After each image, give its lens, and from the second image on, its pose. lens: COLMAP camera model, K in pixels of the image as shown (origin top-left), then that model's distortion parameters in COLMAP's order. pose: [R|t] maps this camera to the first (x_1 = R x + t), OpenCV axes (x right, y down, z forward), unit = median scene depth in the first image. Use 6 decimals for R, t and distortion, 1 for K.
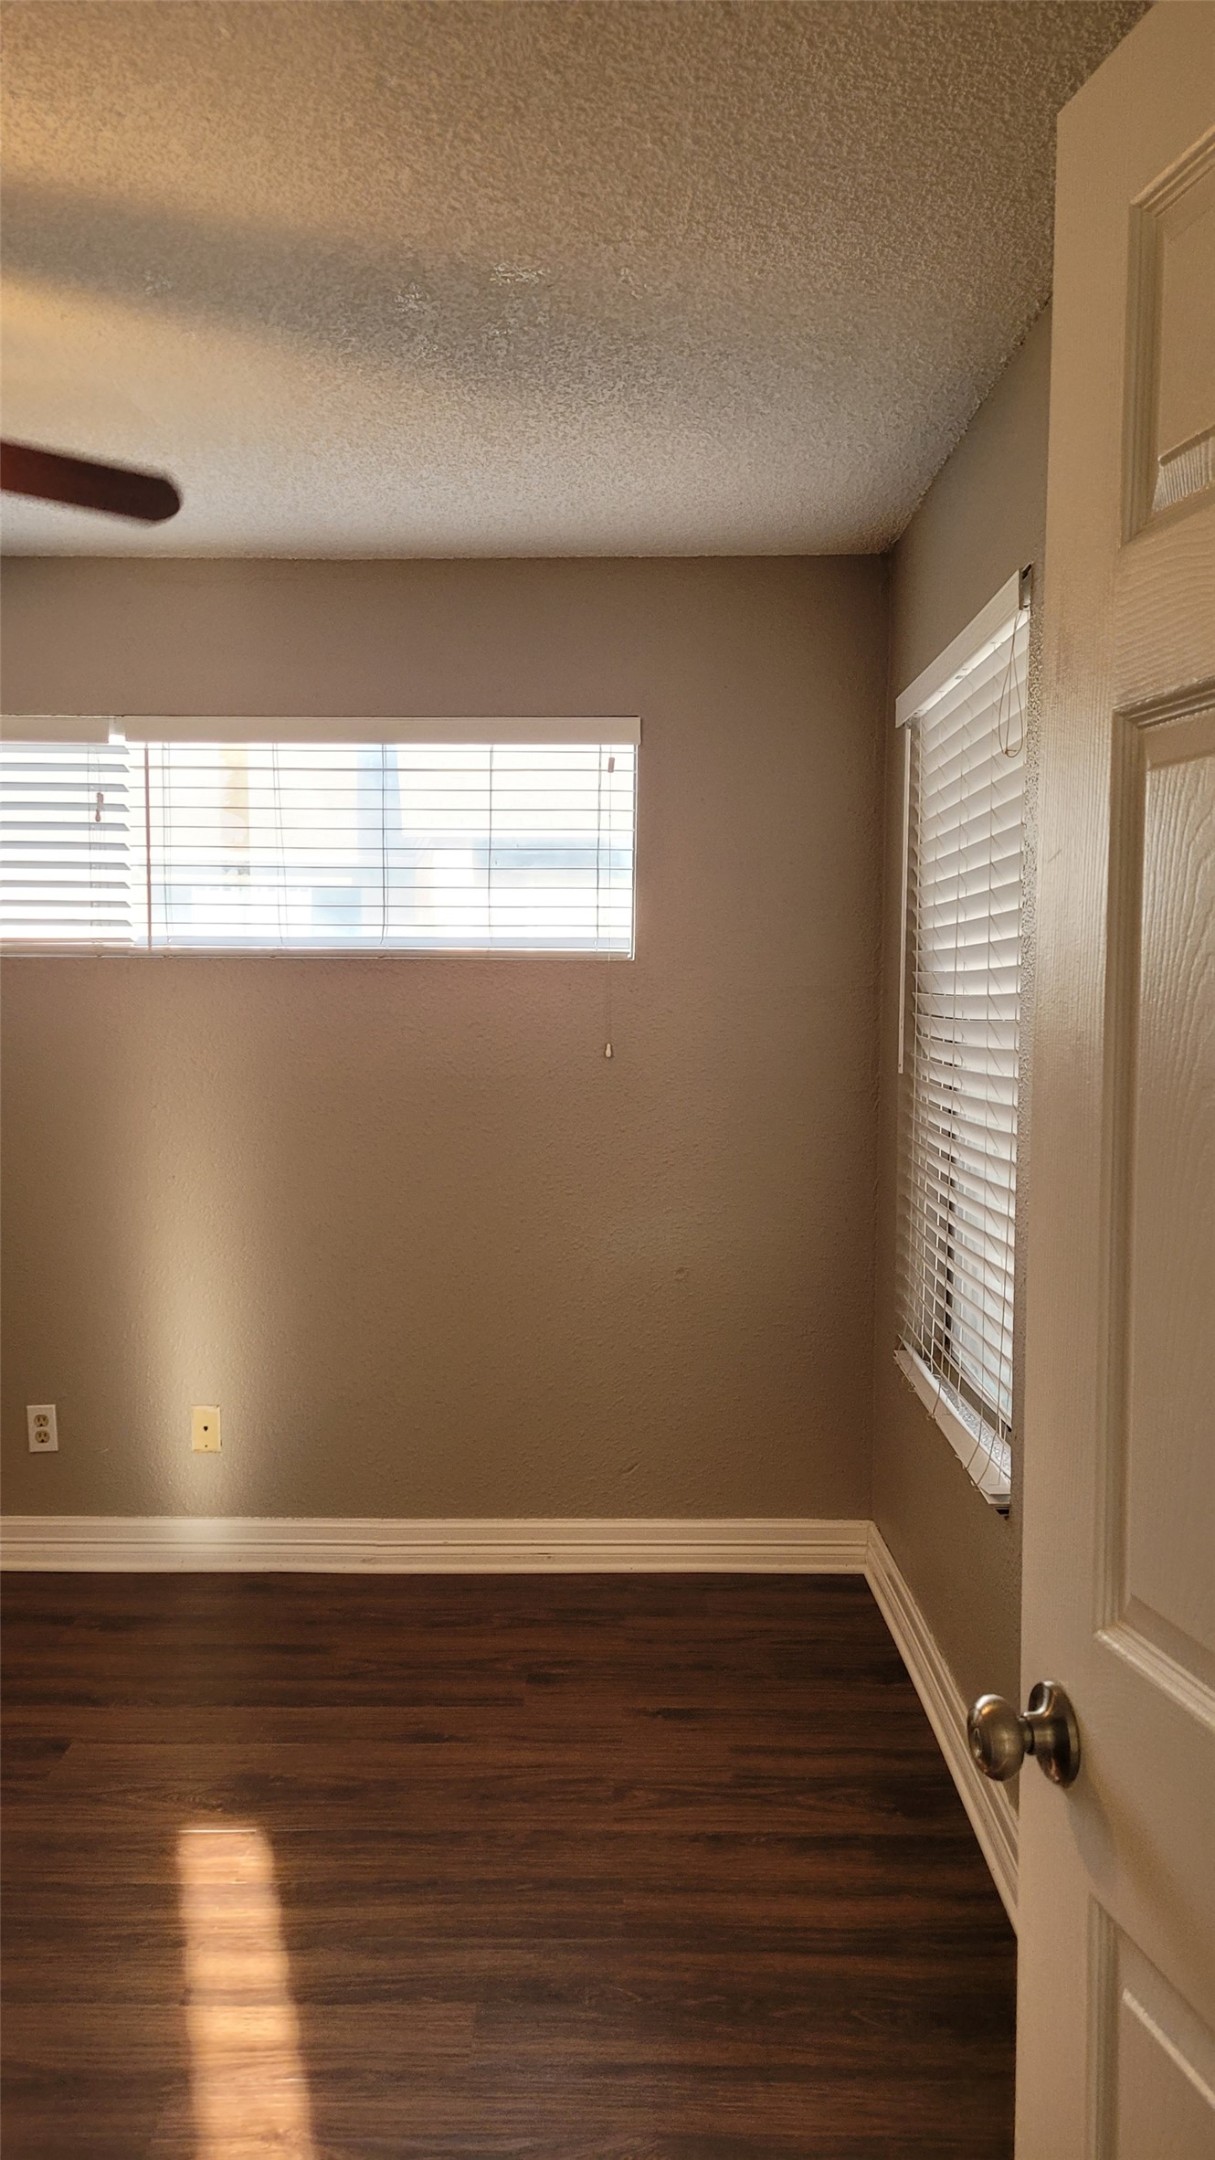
lens RADIAL K [[1675.1, 0, 603.7], [0, 1675.1, 1083.1], [0, 0, 1]] dist [0.067212, -0.030170]
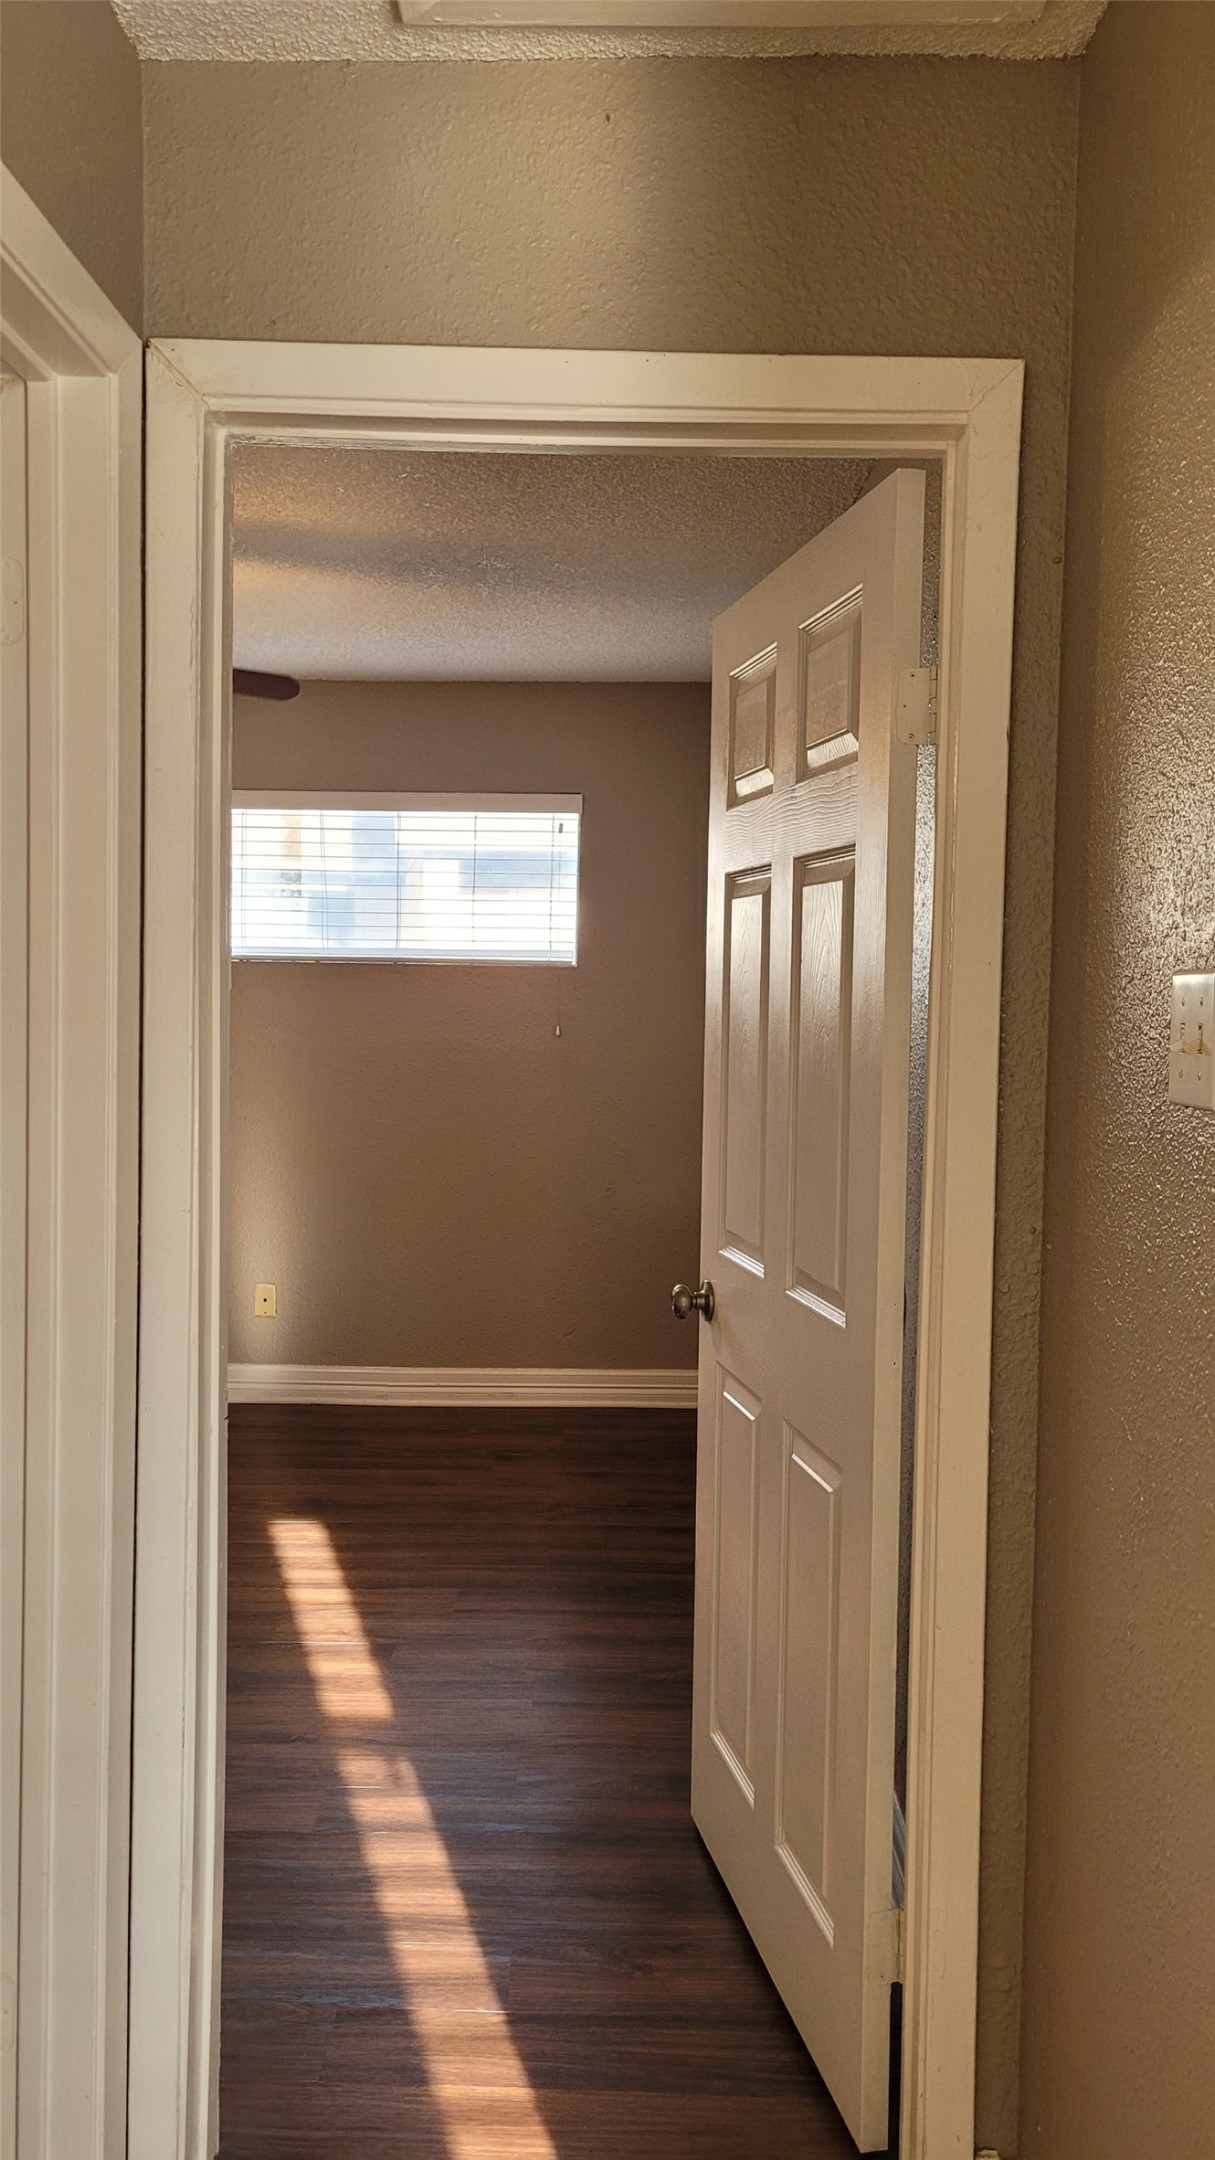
lens RADIAL K [[1675.1, 0, 650.9], [0, 1675.1, 1041.0], [0, 0, 1]] dist [0.067212, -0.030170]
pose [[0.999323, 0.007388, 0.036050, 0.035209], [-0.006472, 0.999655, -0.025475, 0.028210], [-0.036226, 0.025225, 0.999025, -0.469217]]
